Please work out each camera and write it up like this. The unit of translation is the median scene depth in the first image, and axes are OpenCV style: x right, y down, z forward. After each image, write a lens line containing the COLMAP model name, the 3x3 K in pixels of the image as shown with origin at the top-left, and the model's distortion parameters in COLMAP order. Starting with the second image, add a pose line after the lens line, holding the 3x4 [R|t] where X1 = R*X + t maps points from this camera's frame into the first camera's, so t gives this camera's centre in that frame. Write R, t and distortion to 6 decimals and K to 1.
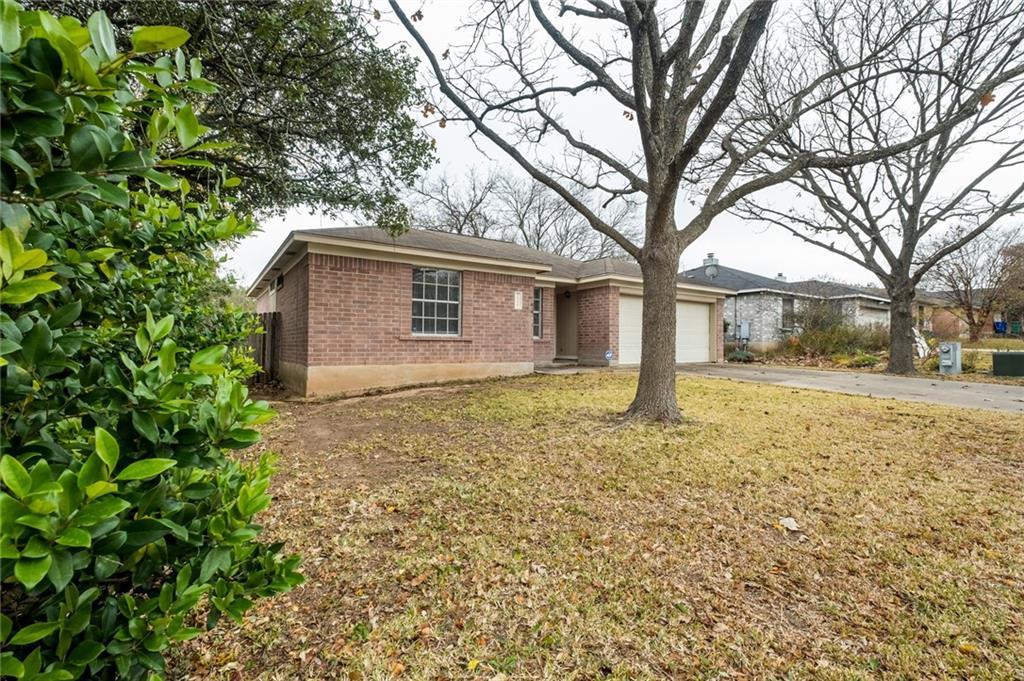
lens RADIAL K [[436.4, 0, 512.0], [0, 436.4, 340.5], [0, 0, 1]] dist [0.000915, -0.000044]
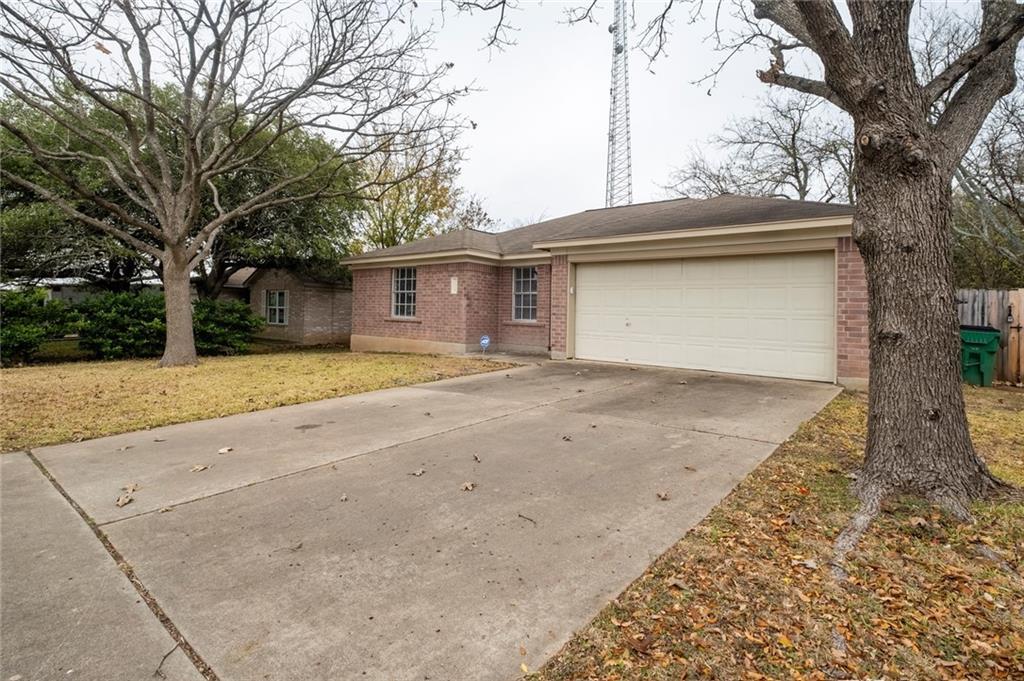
lens RADIAL K [[489.3, 0, 512.0], [0, 489.3, 322.5], [0, 0, 1]] dist [-0.001370, -0.000073]
pose [[0.302855, 0.000513, -0.953037, 1.307071], [-0.033713, 0.999380, -0.010175, 0.007387], [0.952440, 0.035211, 0.302684, 0.834157]]
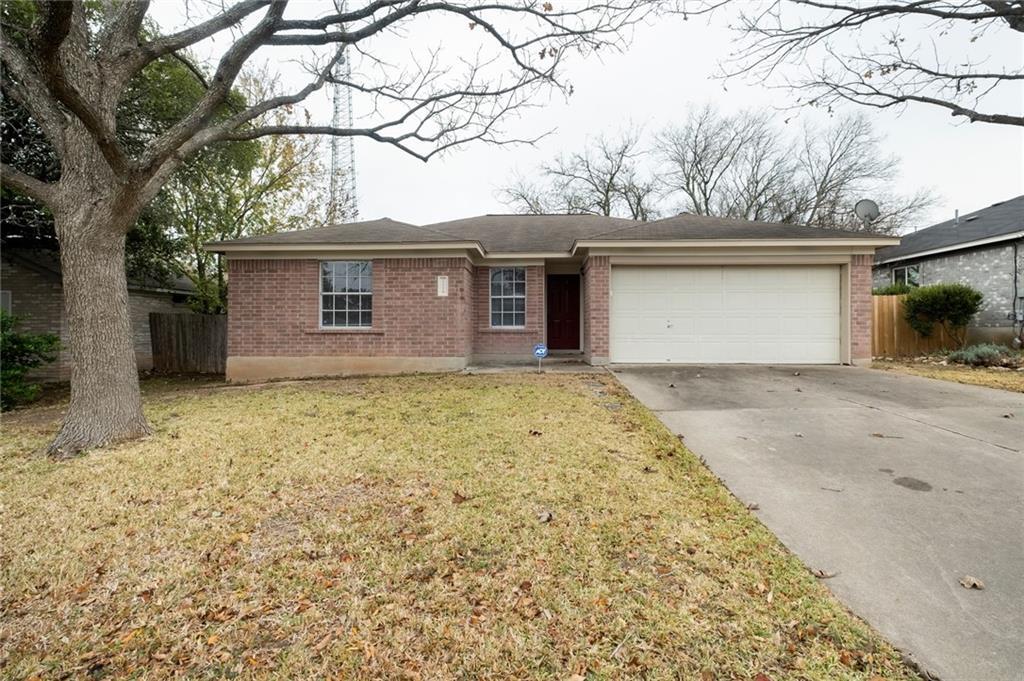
lens RADIAL K [[452.0, 0, 511.9], [0, 452.0, 331.2], [0, 0, 1]] dist [0.000052, -0.000475]
pose [[0.815118, -0.020220, -0.578942, 0.700285], [0.011702, 0.999761, -0.018441, 0.017872], [0.579177, 0.008257, 0.815160, 0.371959]]
